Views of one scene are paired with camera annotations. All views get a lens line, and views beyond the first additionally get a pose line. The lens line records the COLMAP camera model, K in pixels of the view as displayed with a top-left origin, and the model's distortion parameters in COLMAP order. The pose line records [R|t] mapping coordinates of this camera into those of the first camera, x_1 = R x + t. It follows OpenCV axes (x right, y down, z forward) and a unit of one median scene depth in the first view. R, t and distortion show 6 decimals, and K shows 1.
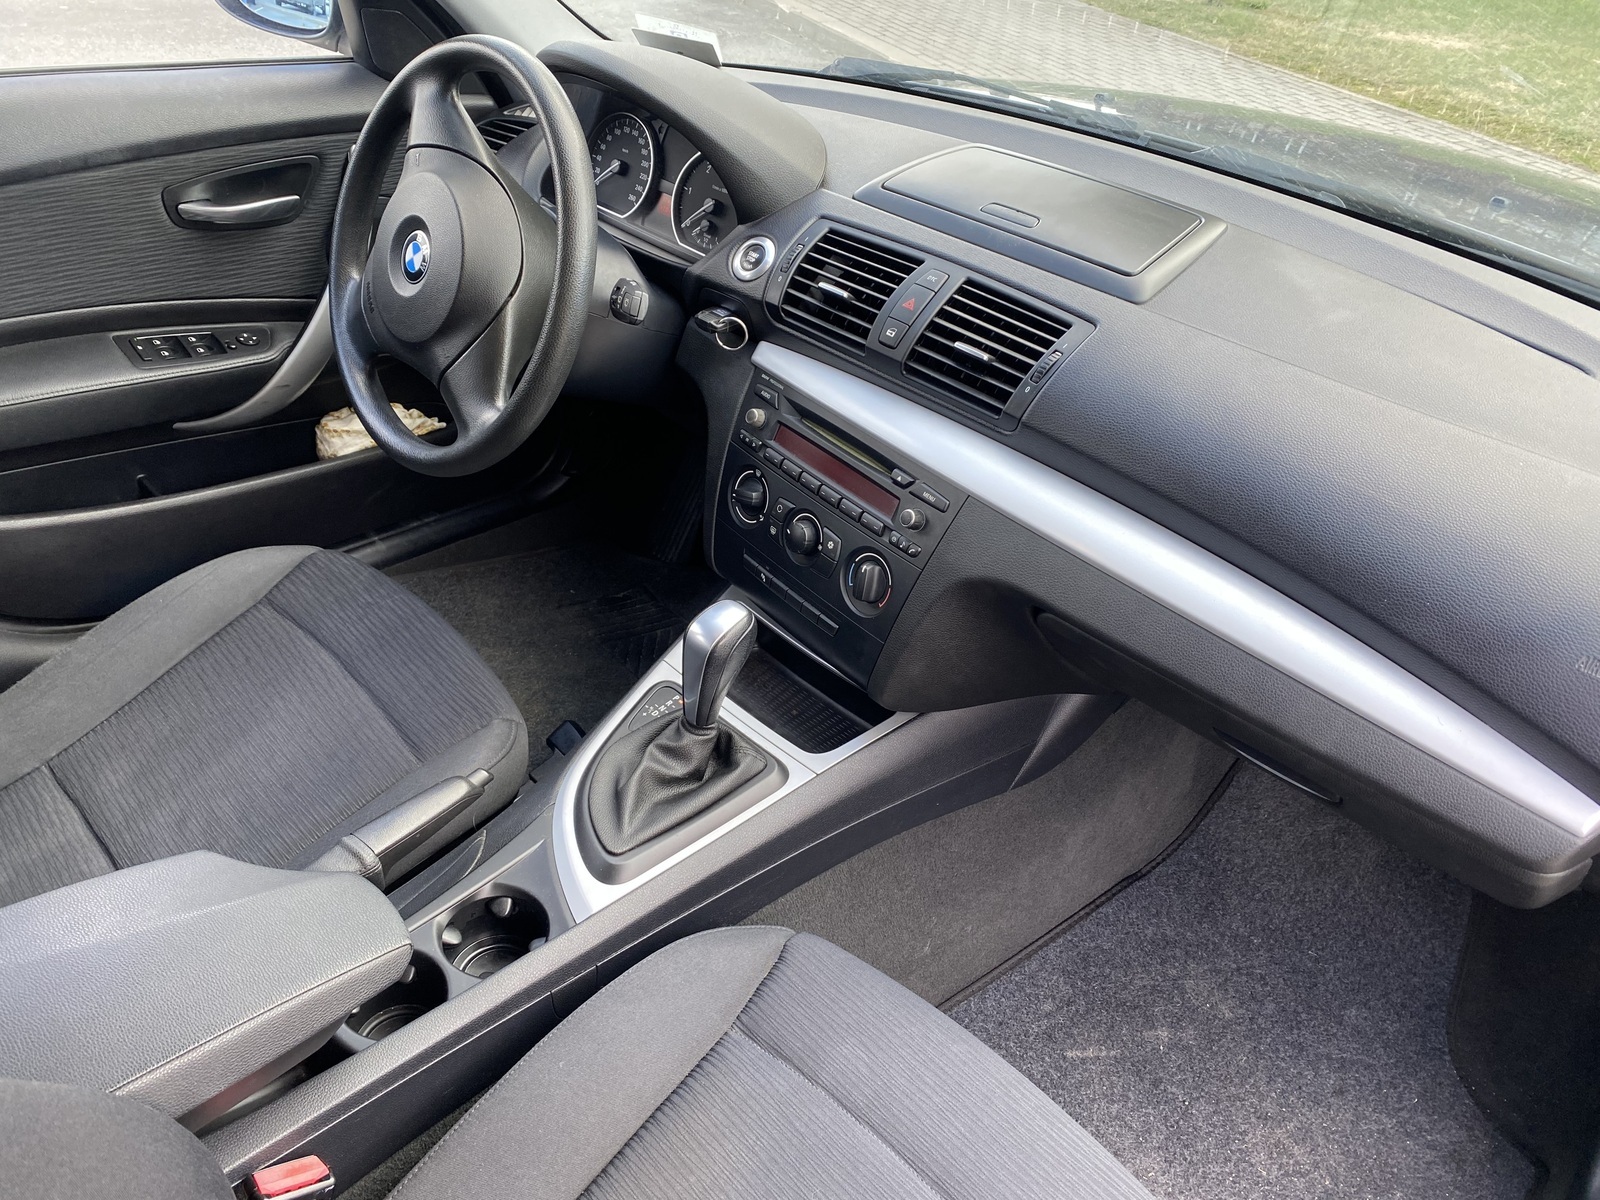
lens RADIAL K [[1231.3, 0, 800.0], [0, 1231.3, 600.0], [0, 0, 1]] dist [0.075002, -0.122402]
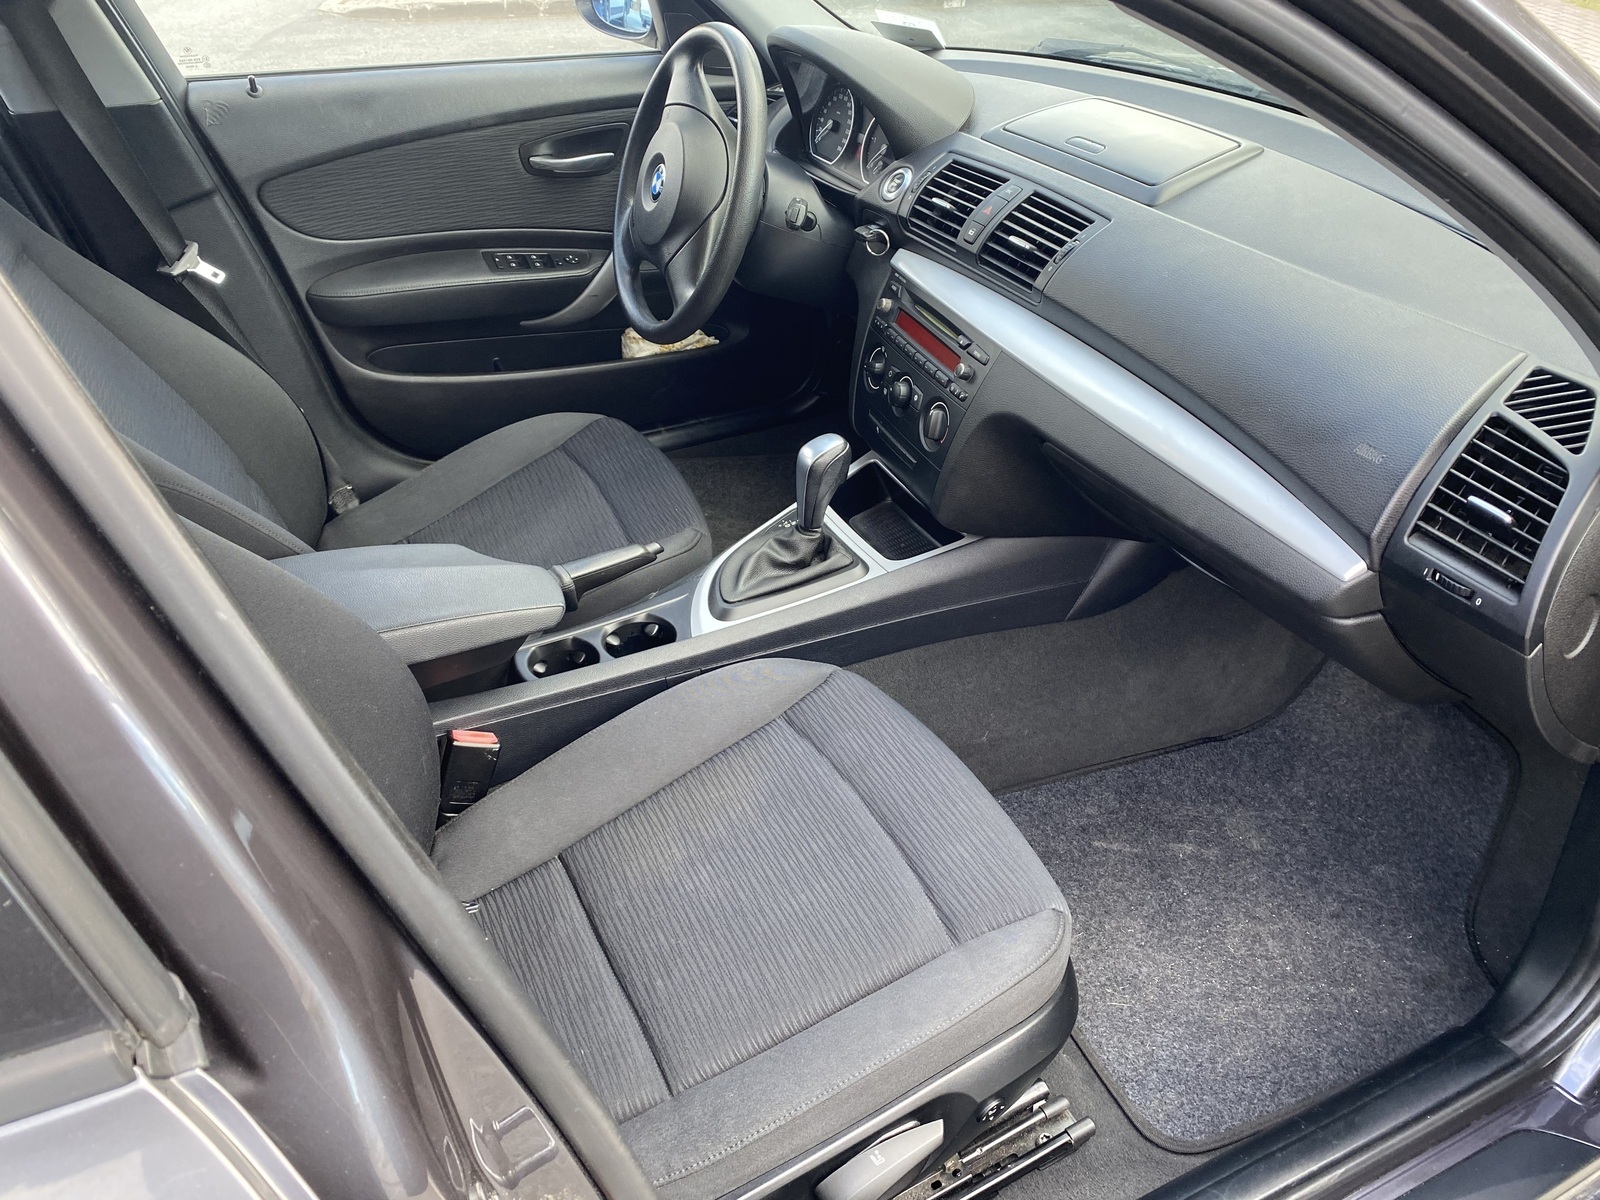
lens RADIAL K [[1207.6, 0, 800.0], [0, 1207.6, 600.0], [0, 0, 1]] dist [0.029826, -0.030577]
pose [[0.947599, 0.100492, -0.303244, 0.296729], [-0.104098, 0.994558, 0.004294, 0.164631], [0.302025, 0.027498, 0.952903, -0.234057]]
